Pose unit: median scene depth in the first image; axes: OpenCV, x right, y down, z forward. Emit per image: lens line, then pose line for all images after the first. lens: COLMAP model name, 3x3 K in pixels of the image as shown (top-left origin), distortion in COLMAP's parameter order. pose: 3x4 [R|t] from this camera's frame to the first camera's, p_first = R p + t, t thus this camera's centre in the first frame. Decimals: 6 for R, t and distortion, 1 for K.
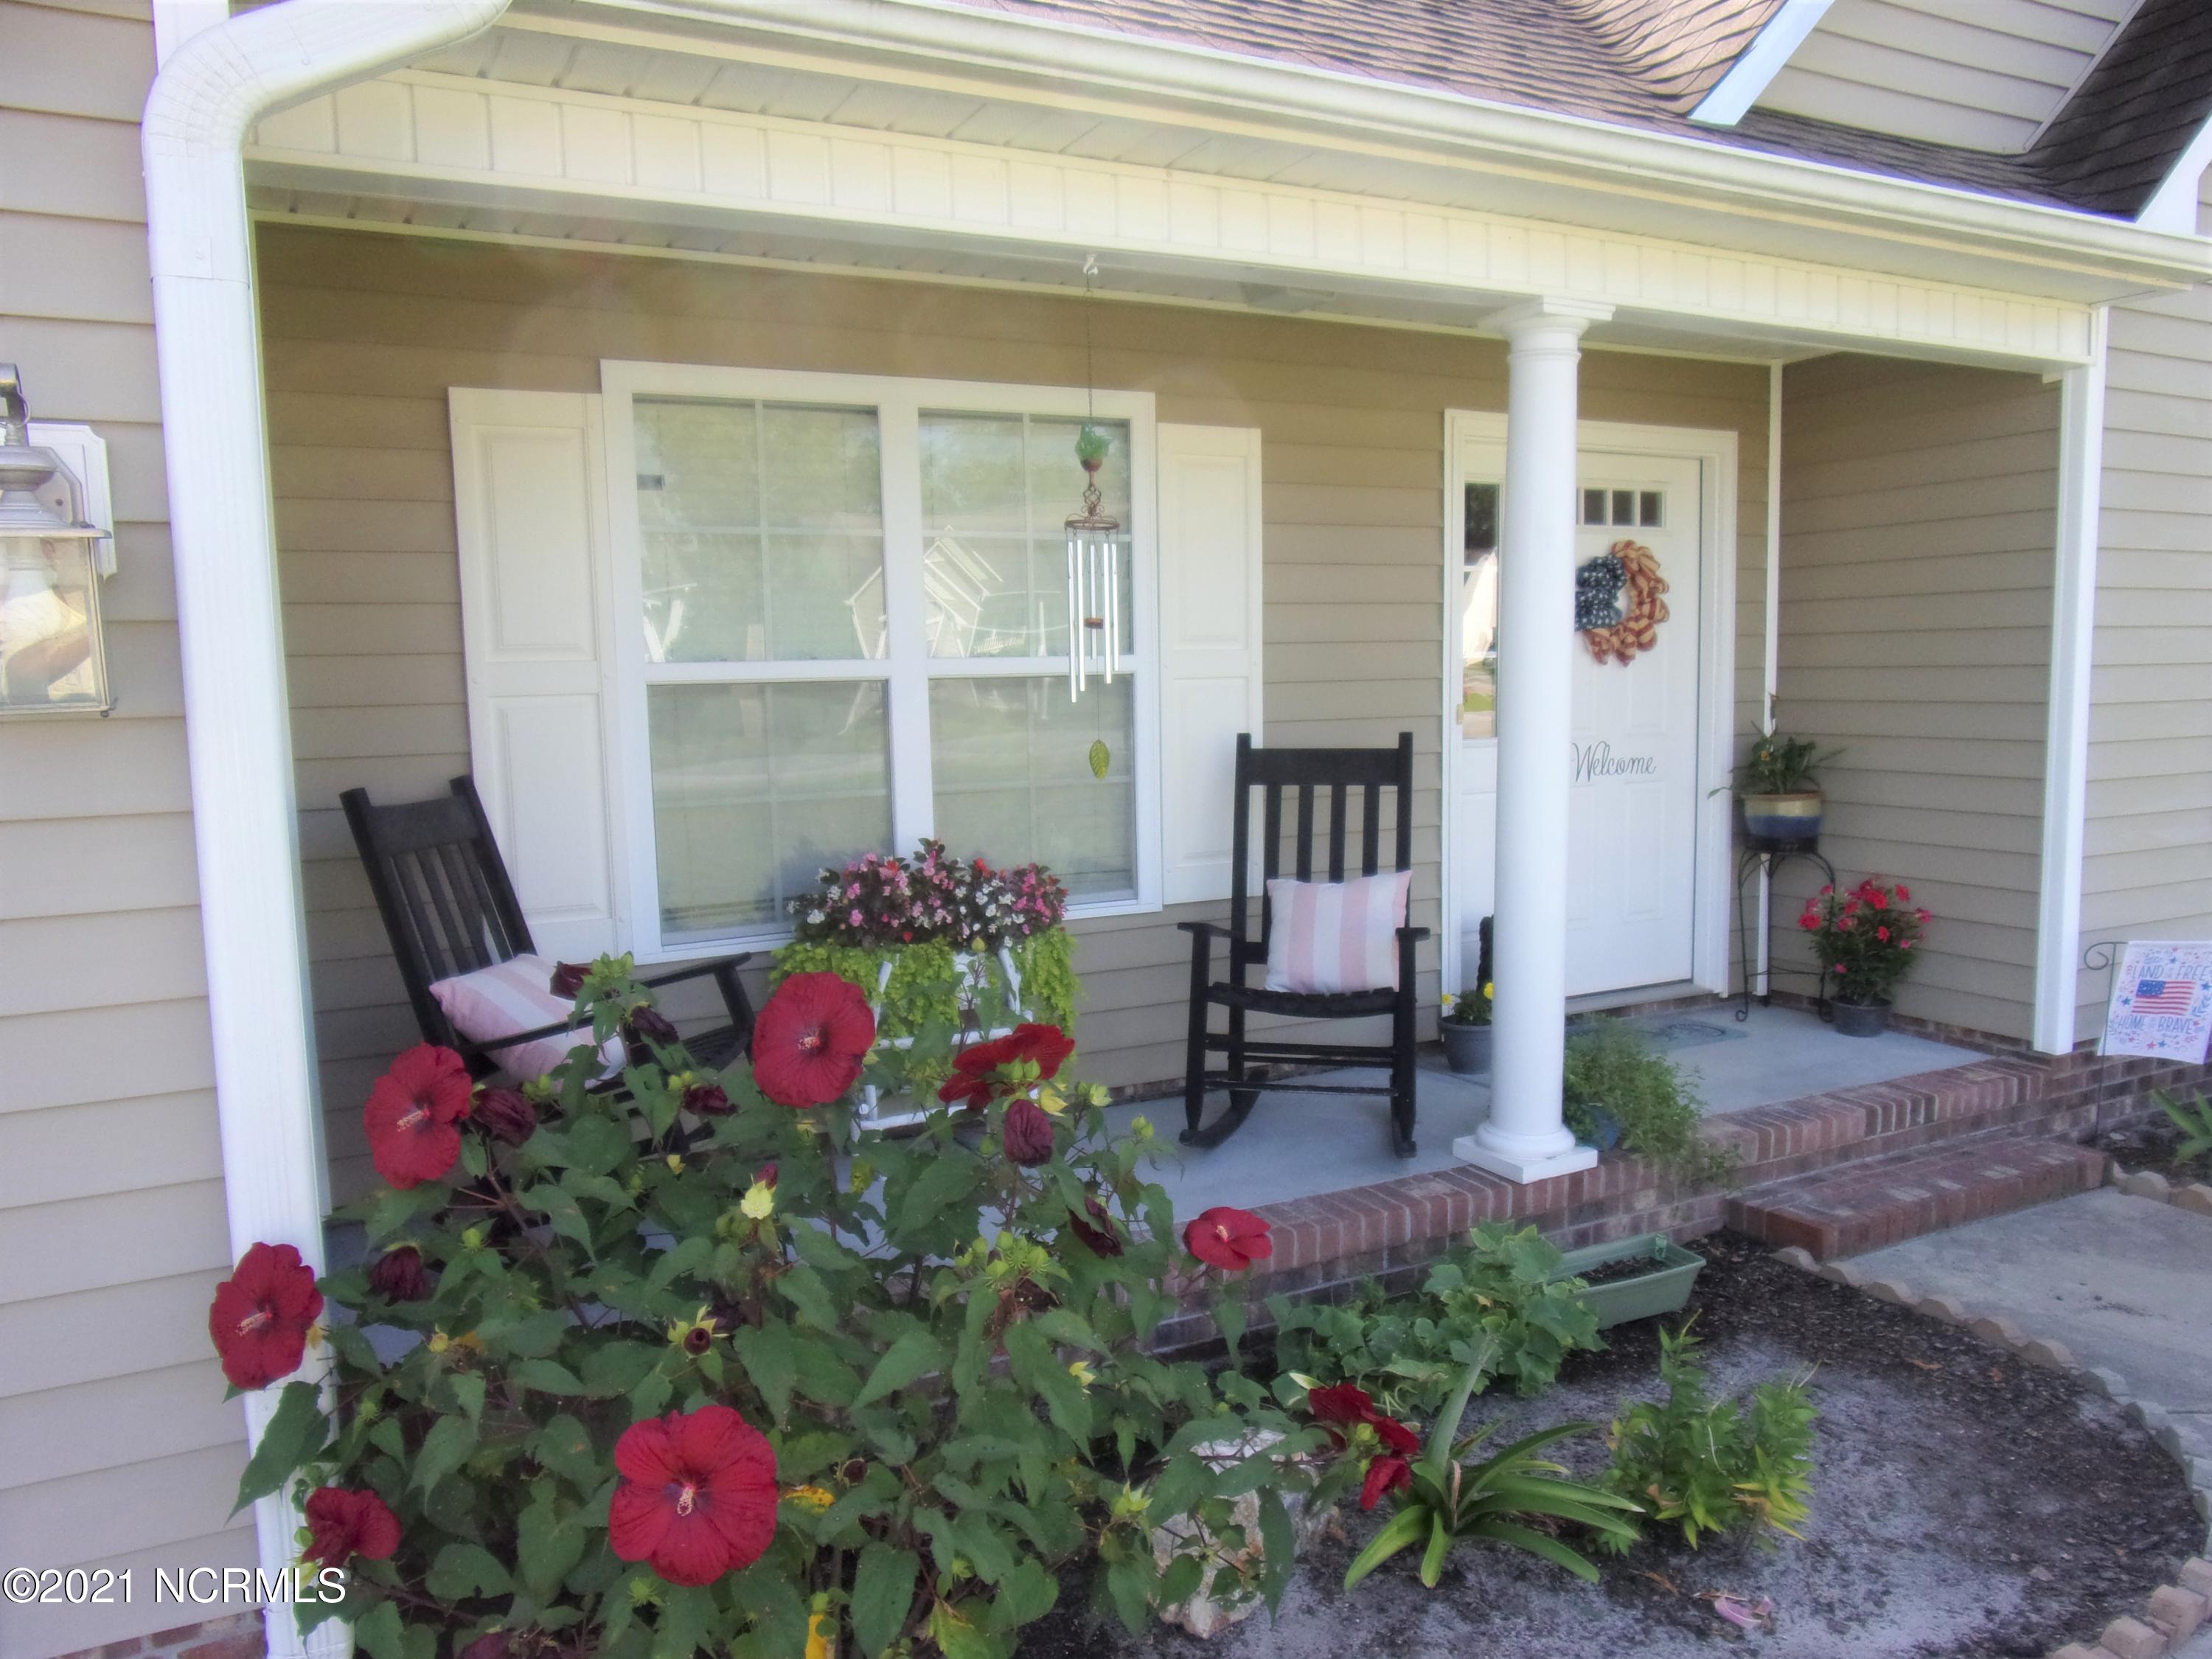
lens RADIAL K [[1602.6, 0, 1102.9], [0, 1602.6, 836.1], [0, 0, 1]] dist [-0.002665, -0.006595]
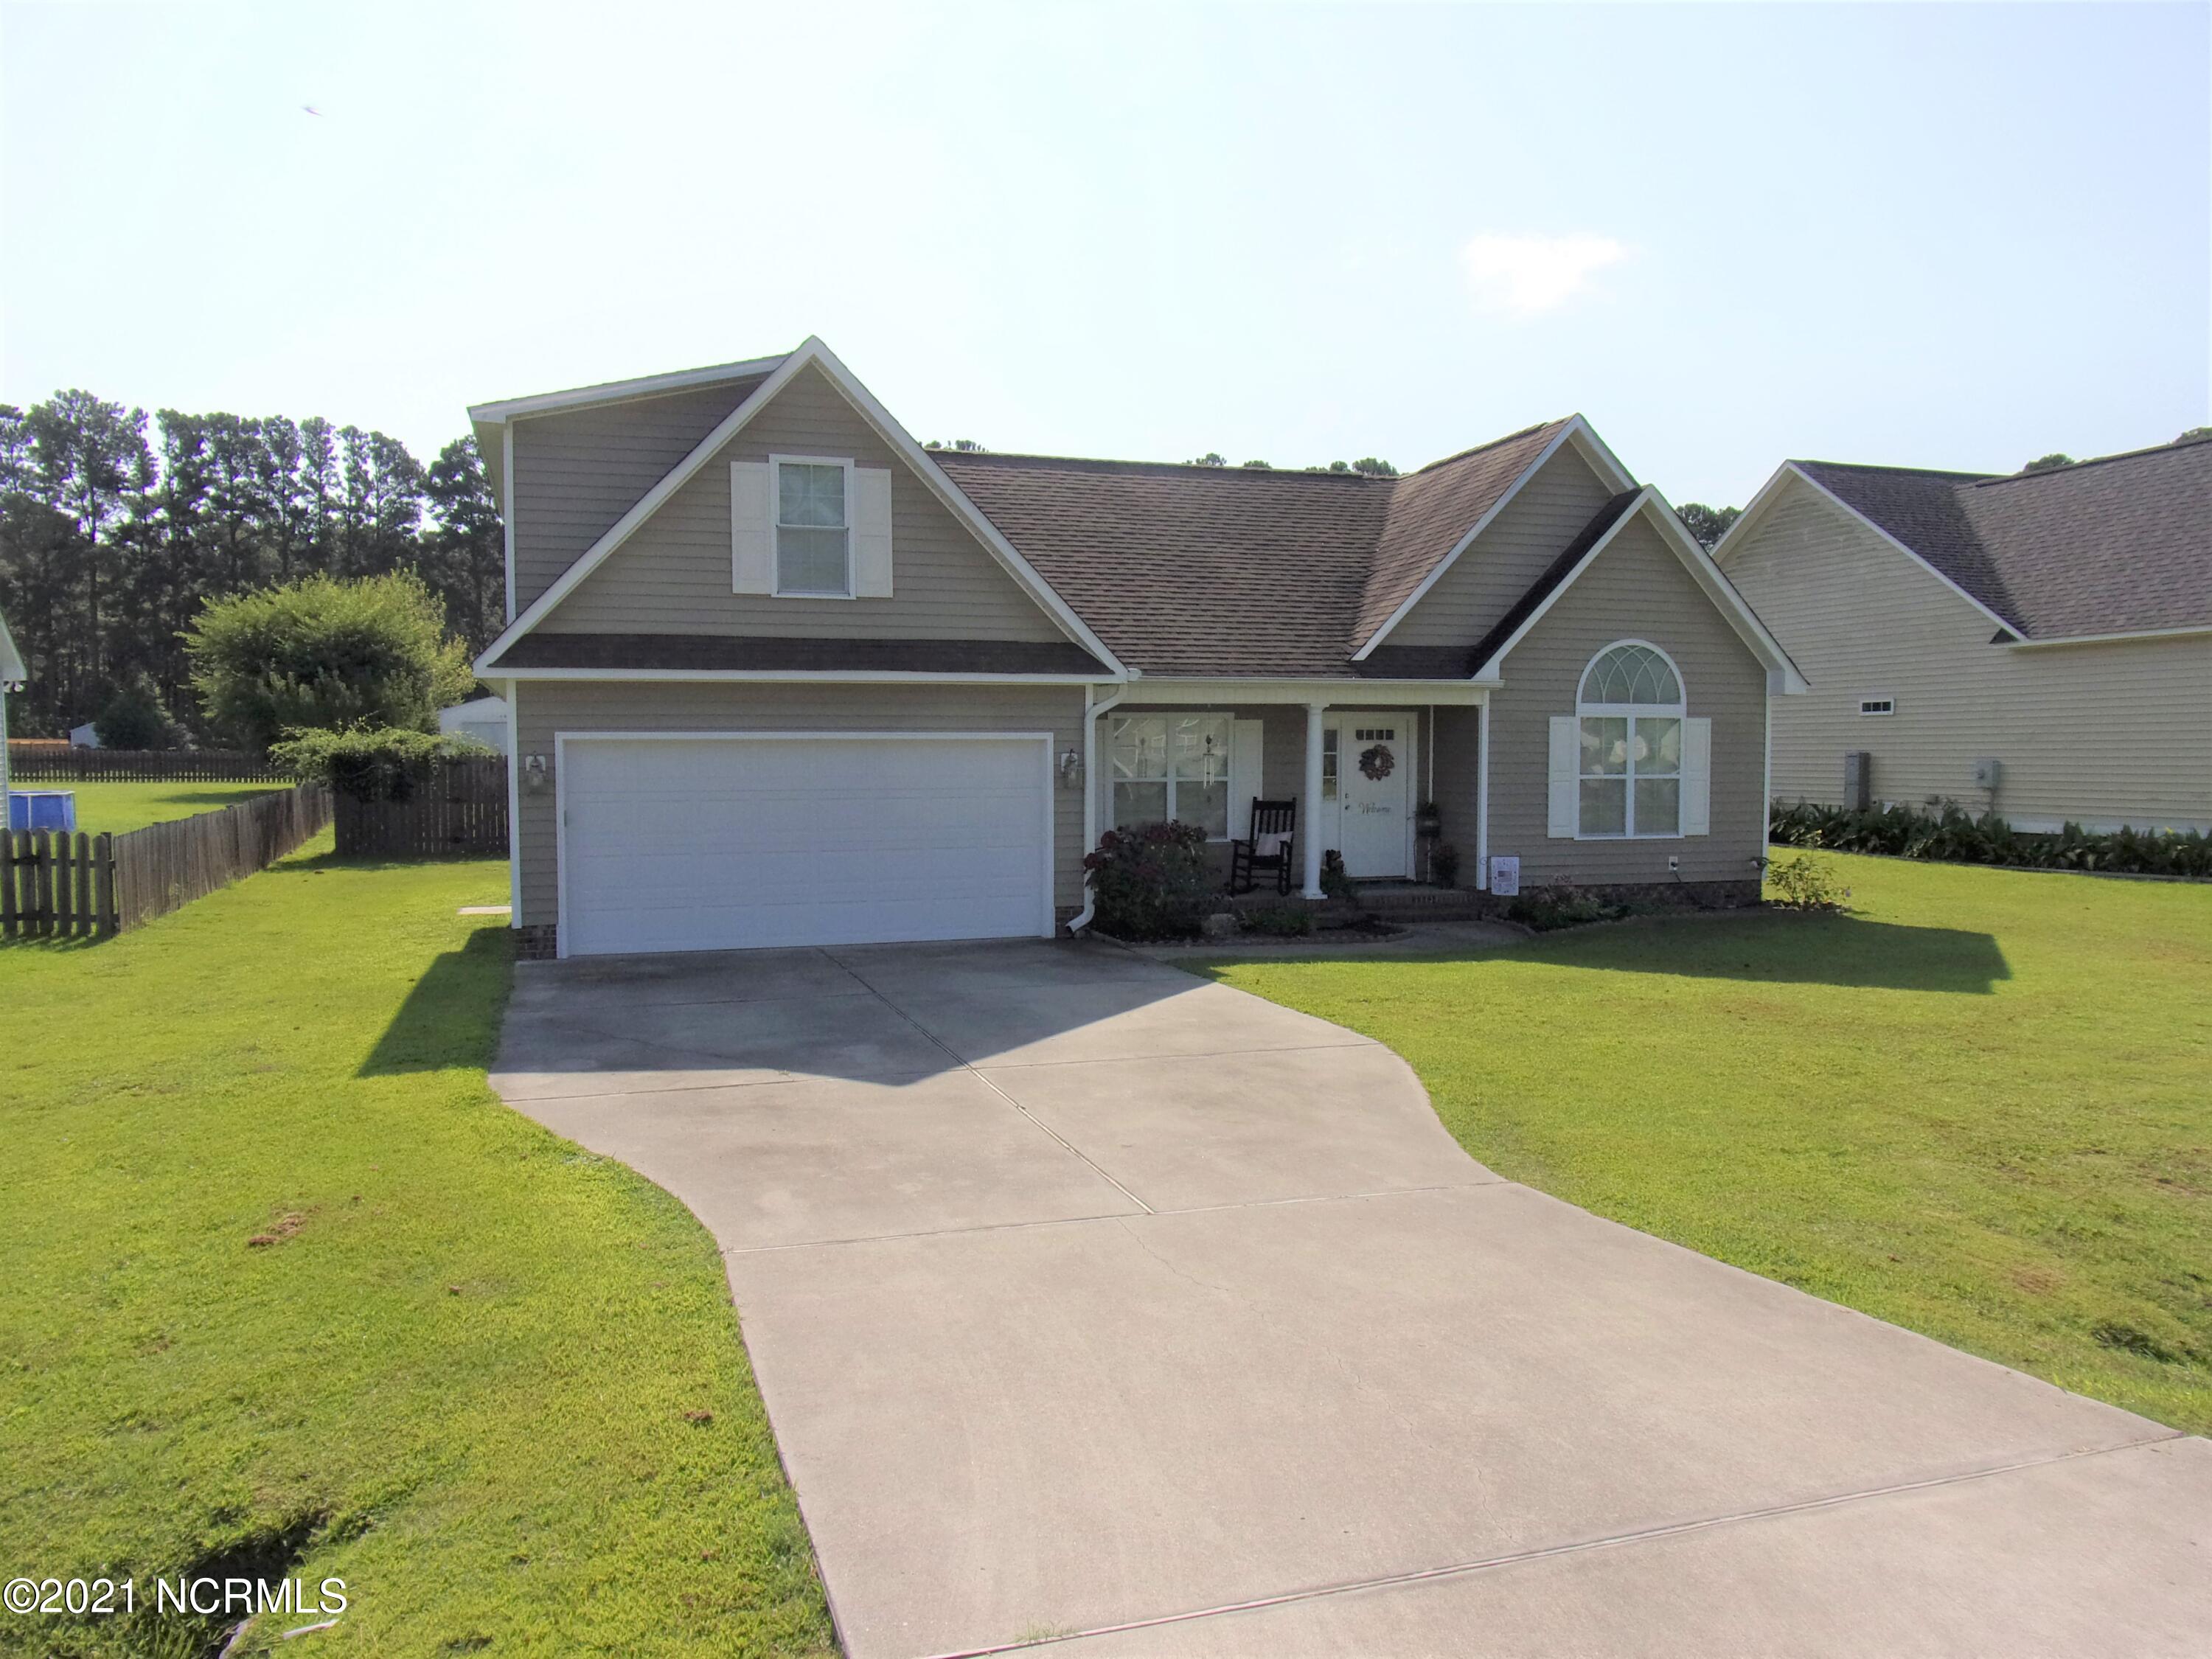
lens RADIAL K [[1602.6, 0, 1104.5], [0, 1602.6, 830.7], [0, 0, 1]] dist [-0.002665, -0.006595]
pose [[0.987389, 0.027500, -0.155909, 0.319914], [-0.035170, 0.998292, -0.046649, 0.203597], [0.154360, 0.051544, 0.986669, -2.776801]]
